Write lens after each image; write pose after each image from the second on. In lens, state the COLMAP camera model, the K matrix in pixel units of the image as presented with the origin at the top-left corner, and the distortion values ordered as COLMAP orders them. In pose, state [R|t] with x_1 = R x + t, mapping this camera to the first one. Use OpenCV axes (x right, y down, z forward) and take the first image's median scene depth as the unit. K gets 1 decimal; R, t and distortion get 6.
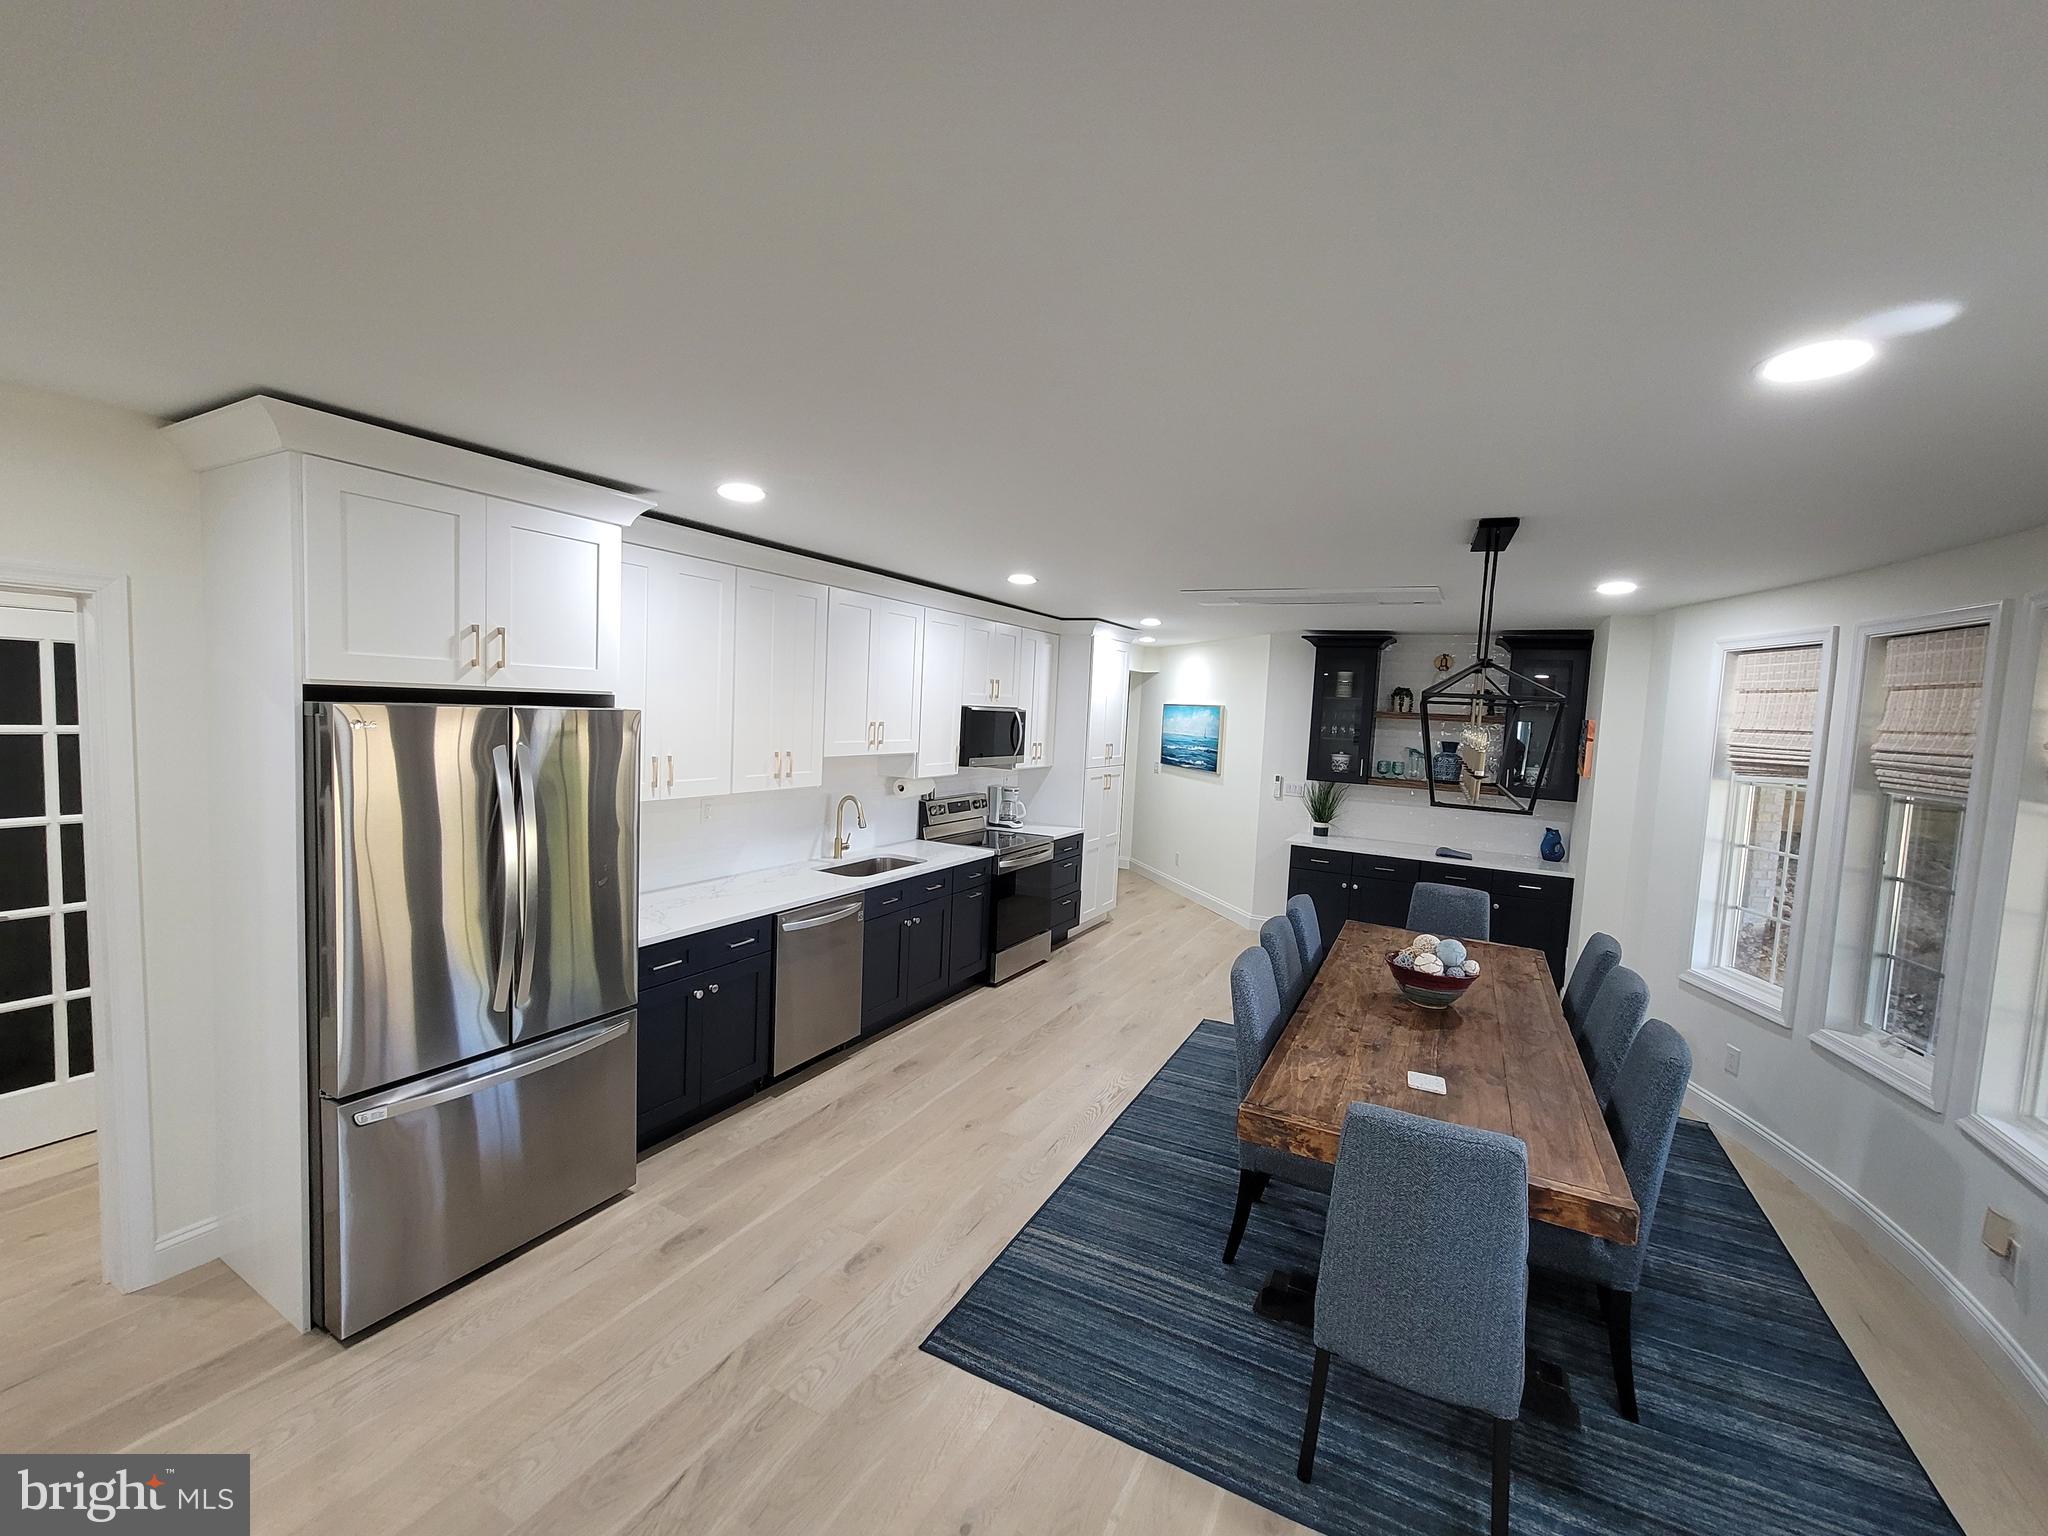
lens RADIAL K [[841.4, 0, 1024.0], [0, 841.4, 768.0], [0, 0, 1]] dist [0.003270, 0.000306]
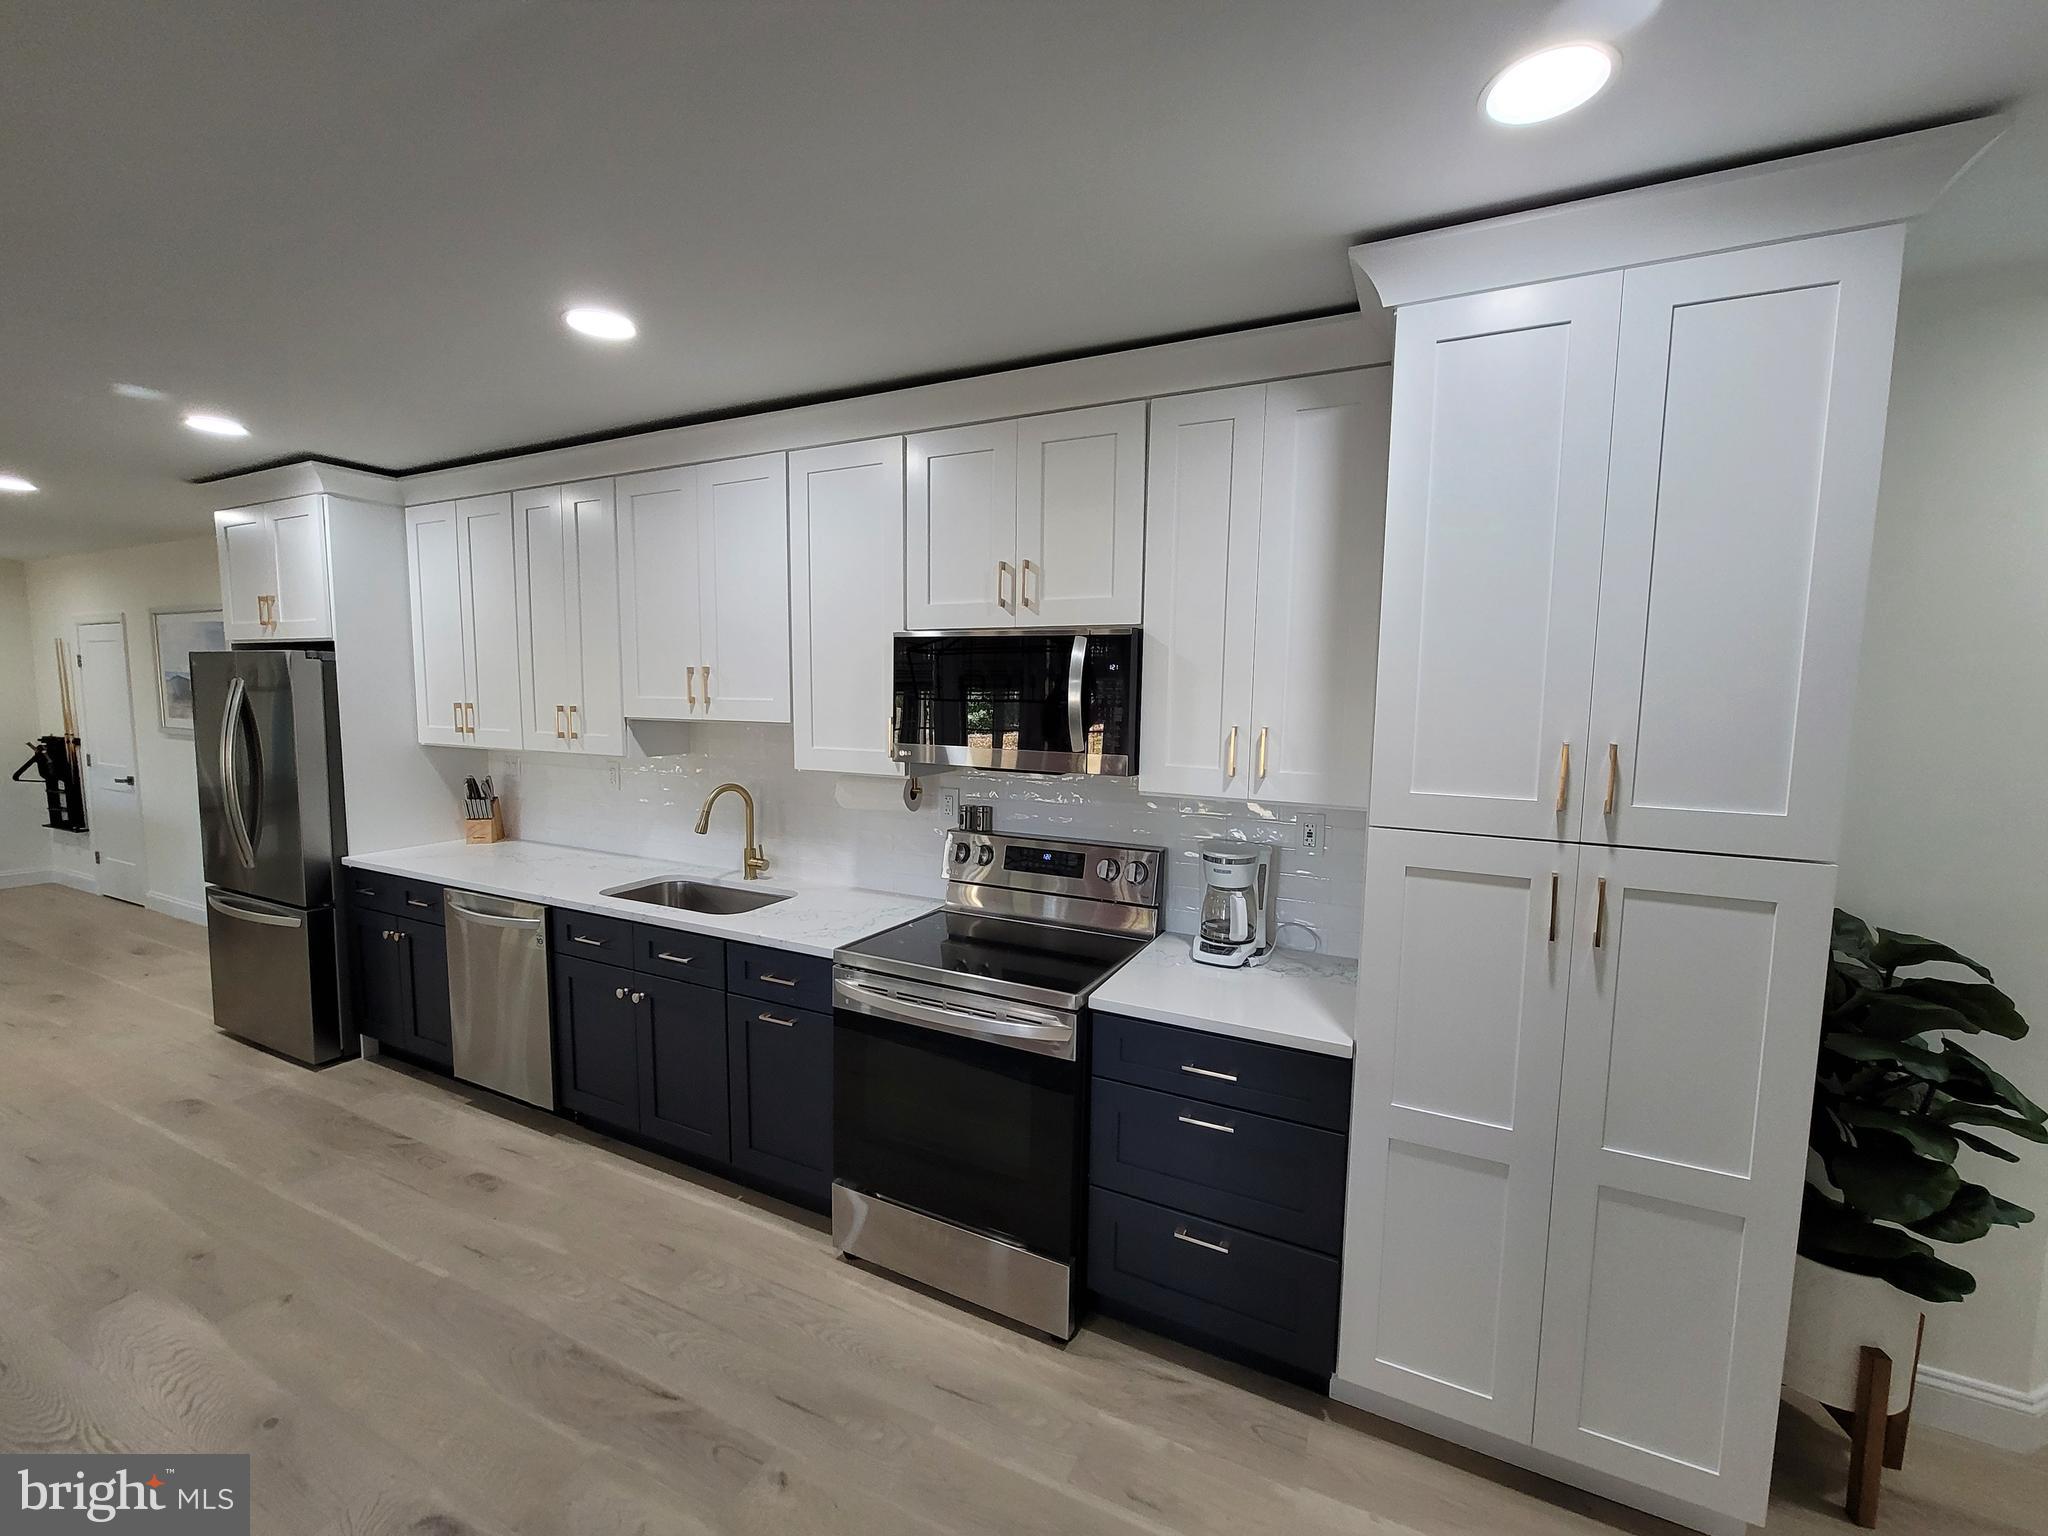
lens RADIAL K [[841.4, 0, 1024.0], [0, 841.4, 768.0], [0, 0, 1]] dist [0.003270, 0.000306]
pose [[0.043488, 0.046013, -0.997994, 0.540880], [-0.088261, 0.995210, 0.042038, -0.031819], [0.995148, 0.086256, 0.047341, 1.422250]]
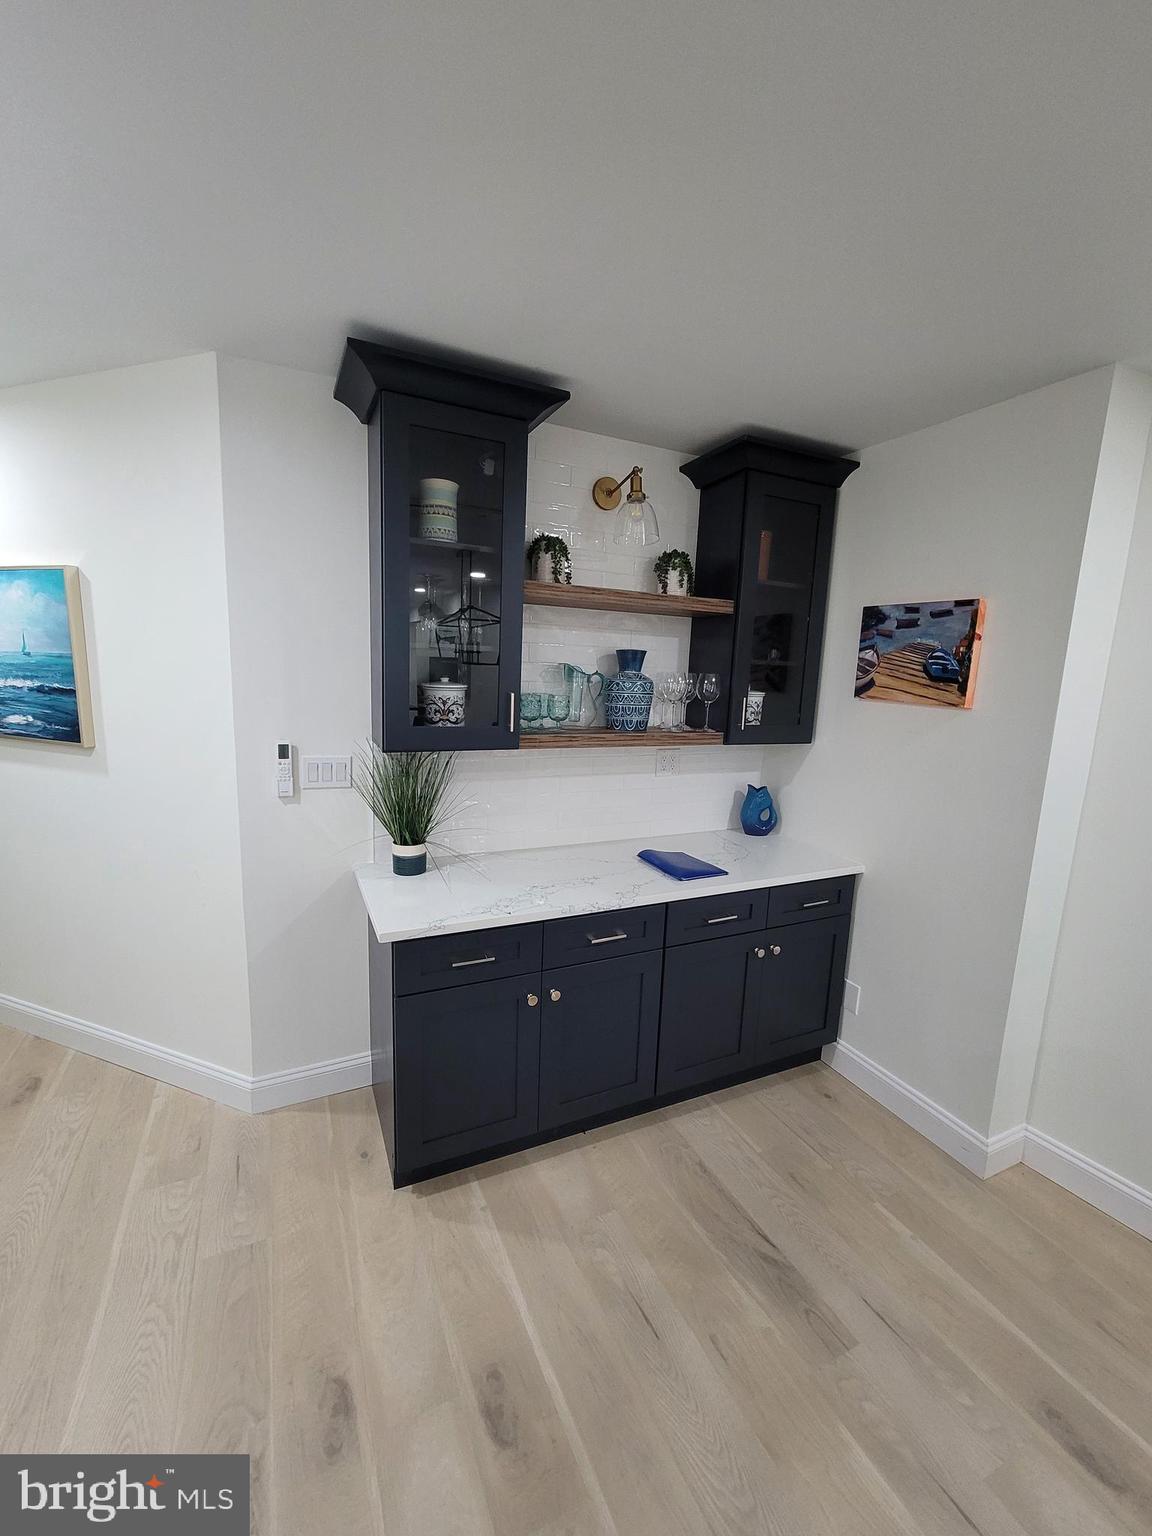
lens RADIAL K [[631.1, 0, 576.0], [0, 631.1, 768.0], [0, 0, 1]] dist [0.003270, 0.000306]
pose [[0.596985, -0.154481, 0.787238, 0.154453], [0.050129, 0.986551, 0.155578, -0.020341], [-0.800685, -0.053414, 0.596700, 0.743734]]
